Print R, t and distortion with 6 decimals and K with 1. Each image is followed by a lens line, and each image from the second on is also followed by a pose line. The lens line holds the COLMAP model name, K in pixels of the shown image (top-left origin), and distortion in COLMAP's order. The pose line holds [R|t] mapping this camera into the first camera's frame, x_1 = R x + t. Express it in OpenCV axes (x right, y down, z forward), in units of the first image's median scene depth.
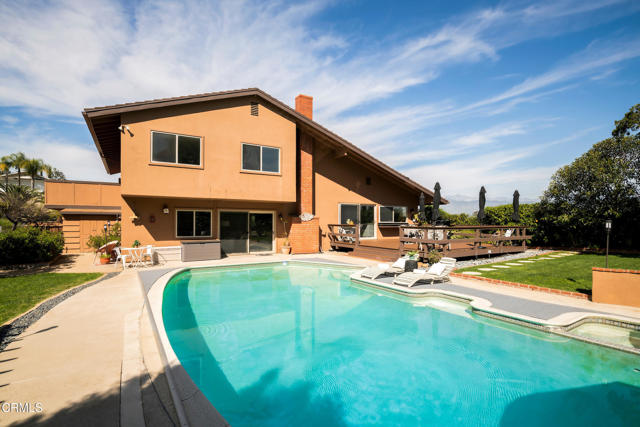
lens RADIAL K [[307.7, 0, 320.7], [0, 307.7, 216.2], [0, 0, 1]] dist [-0.011700, -0.000135]
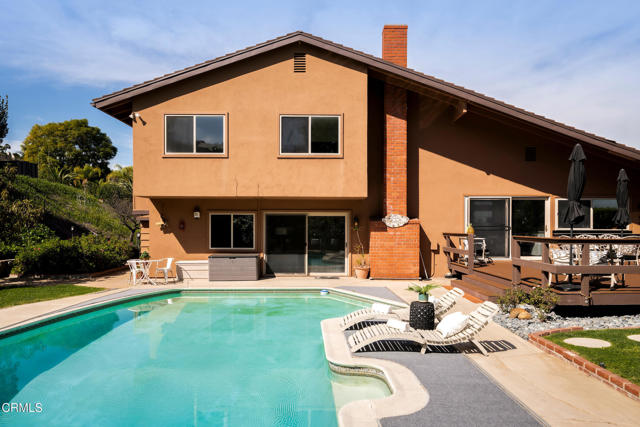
lens RADIAL K [[442.0, 0, 320.7], [0, 442.0, 225.6], [0, 0, 1]] dist [0.006876, 0.003583]
pose [[0.860739, -0.005933, -0.509012, 0.308827], [0.010018, 0.999936, 0.005285, 0.006602], [0.508948, -0.009648, 0.860743, 0.168328]]
